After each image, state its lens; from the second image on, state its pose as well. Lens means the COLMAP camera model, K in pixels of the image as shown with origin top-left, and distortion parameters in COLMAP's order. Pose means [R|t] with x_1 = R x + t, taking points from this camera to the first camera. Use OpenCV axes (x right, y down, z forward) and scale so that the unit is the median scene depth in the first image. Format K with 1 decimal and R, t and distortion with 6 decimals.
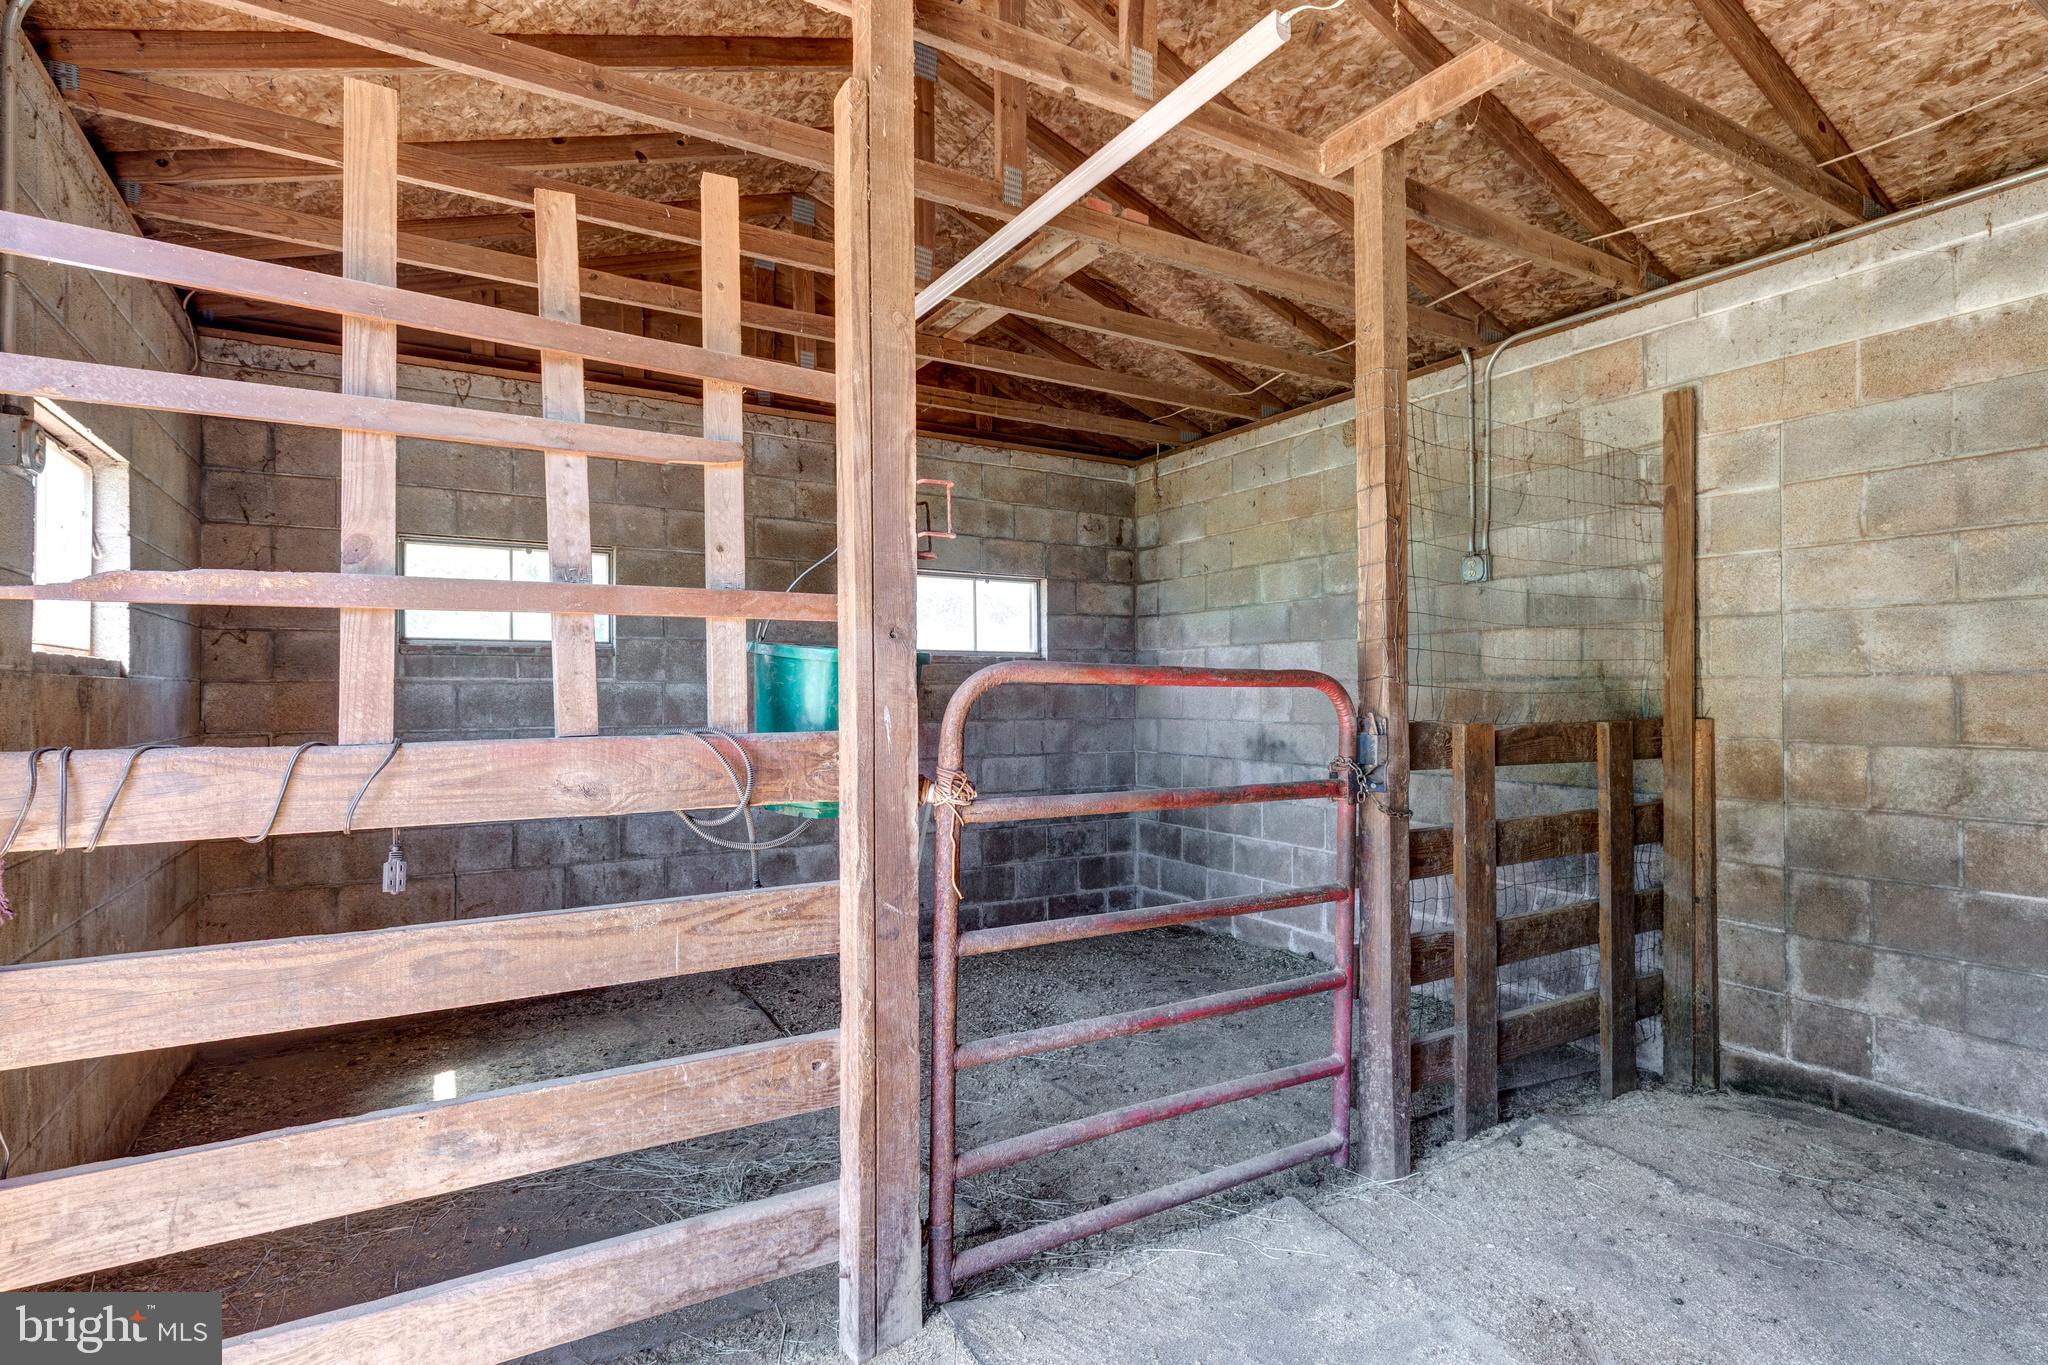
lens RADIAL K [[957.0, 0, 1025.2], [0, 957.0, 690.3], [0, 0, 1]] dist [-0.002211, -0.000098]
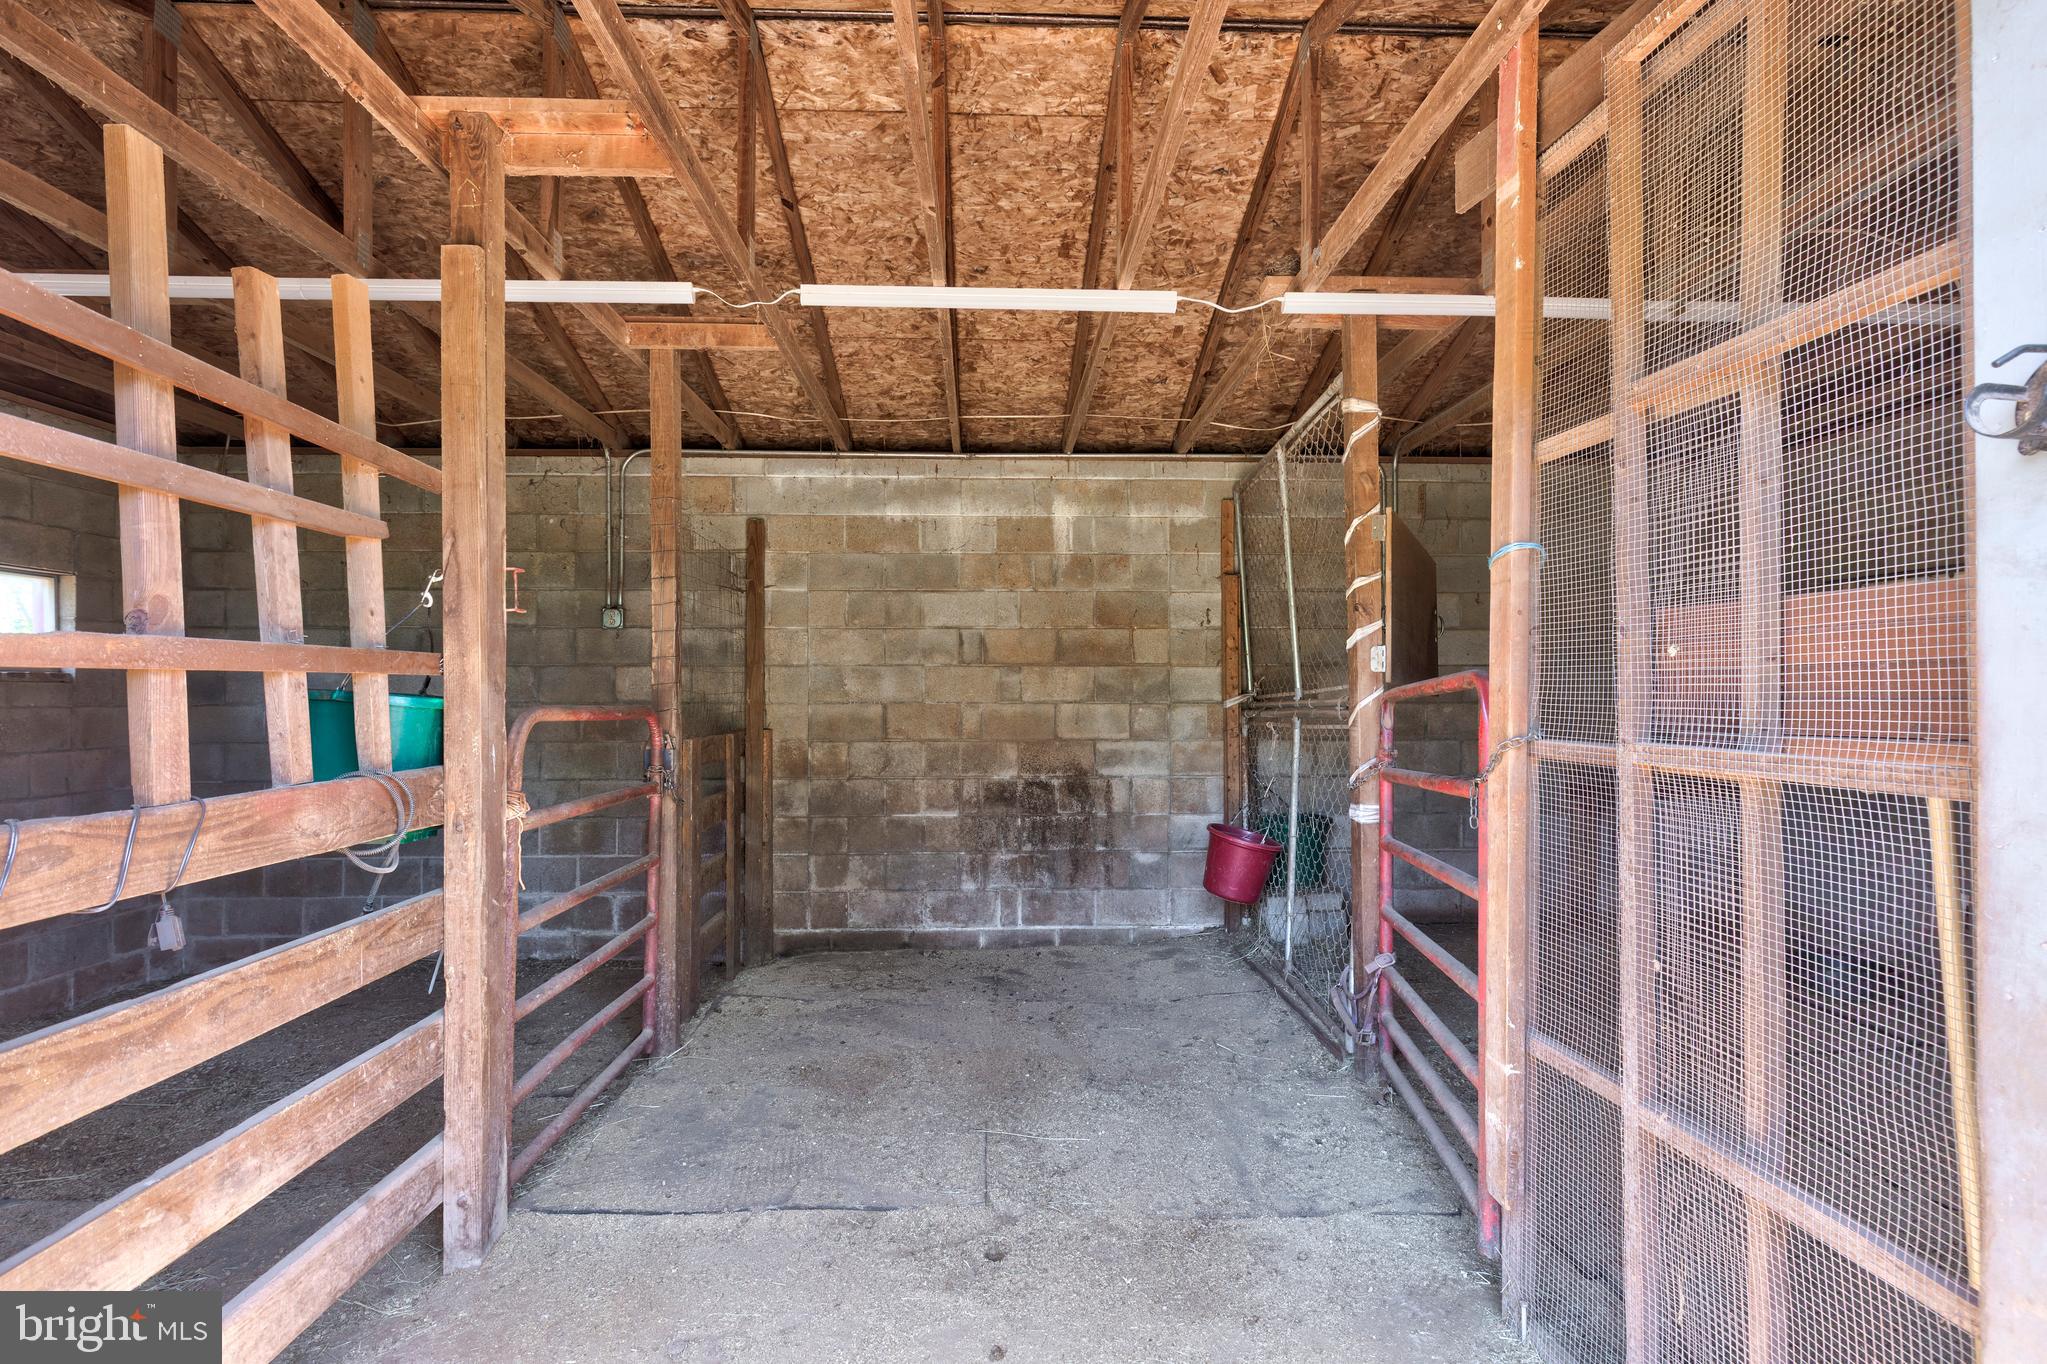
lens RADIAL K [[1003.9, 0, 1017.8], [0, 1003.9, 701.5], [0, 0, 1]] dist [-0.000343, 0.001518]
pose [[0.459152, -0.005258, 0.888342, -0.686206], [-0.002568, 0.999970, 0.007246, -0.035065], [-0.888354, -0.005608, 0.459125, -0.160514]]
